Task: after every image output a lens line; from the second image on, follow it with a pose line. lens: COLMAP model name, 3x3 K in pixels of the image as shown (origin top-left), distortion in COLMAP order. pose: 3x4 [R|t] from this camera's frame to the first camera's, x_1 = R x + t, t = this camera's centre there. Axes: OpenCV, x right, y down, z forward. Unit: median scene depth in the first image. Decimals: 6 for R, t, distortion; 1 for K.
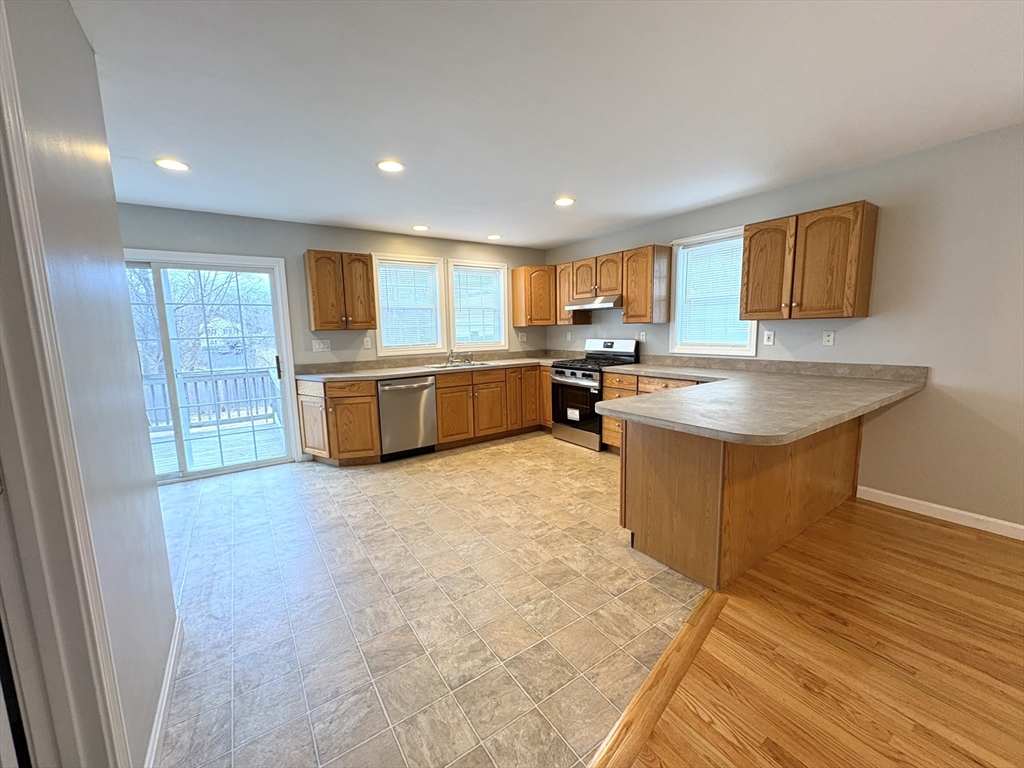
lens RADIAL K [[405.5, 0, 511.6], [0, 405.5, 382.6], [0, 0, 1]] dist [-0.000247, 0.000071]
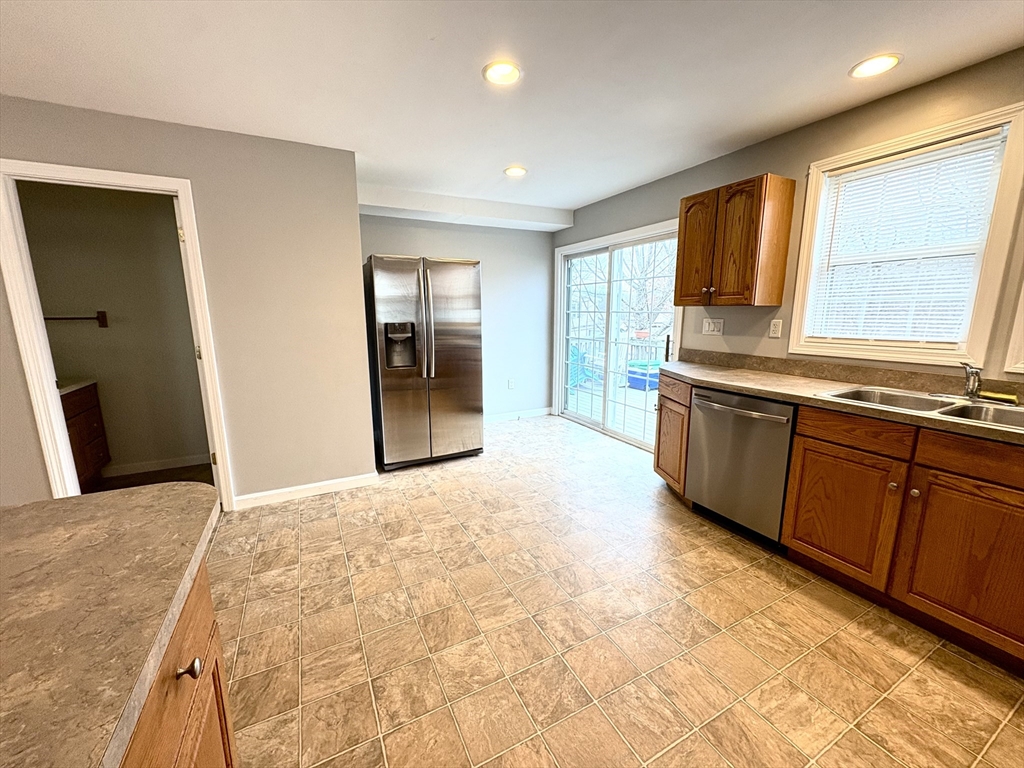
lens RADIAL K [[405.5, 0, 510.2], [0, 405.5, 382.8], [0, 0, 1]] dist [-0.000247, 0.000071]
pose [[-0.124726, 0.197220, -0.972393, 0.309857], [-0.126021, 0.968959, 0.212688, -0.103411], [0.984156, 0.149070, -0.096000, 0.726981]]
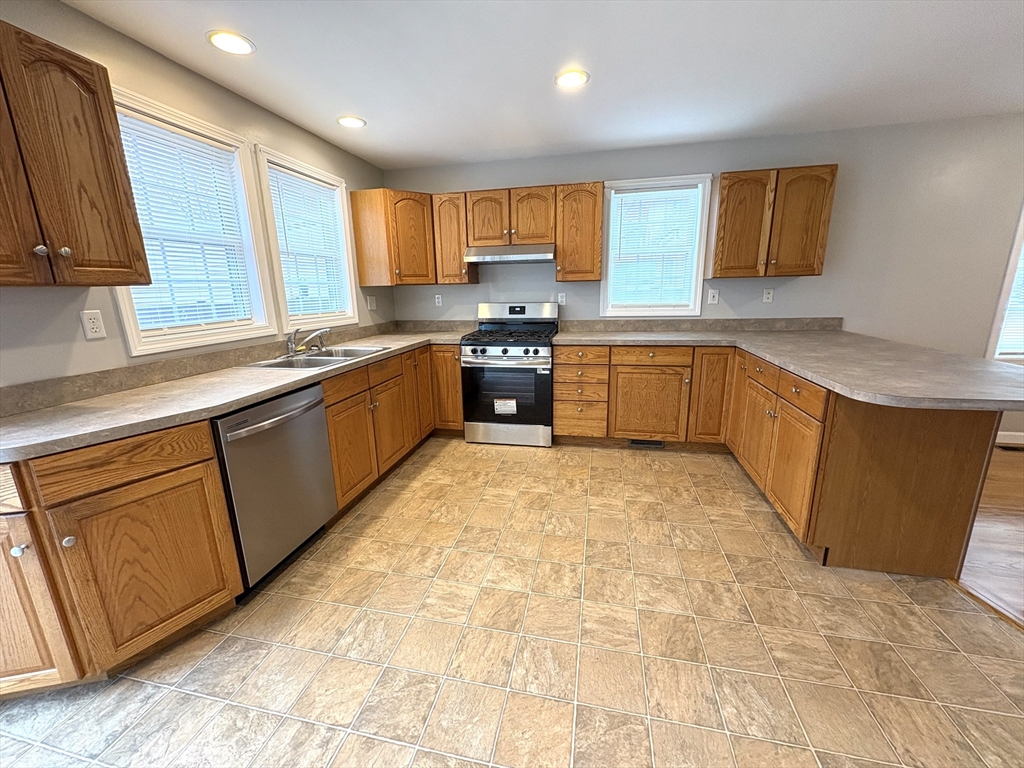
lens RADIAL K [[405.5, 0, 511.7], [0, 405.5, 382.8], [0, 0, 1]] dist [-0.000247, 0.000071]
pose [[0.726114, -0.150233, 0.670961, -0.355945], [0.097531, 0.988475, 0.115779, -0.052556], [-0.680622, -0.018629, 0.732398, 0.492389]]
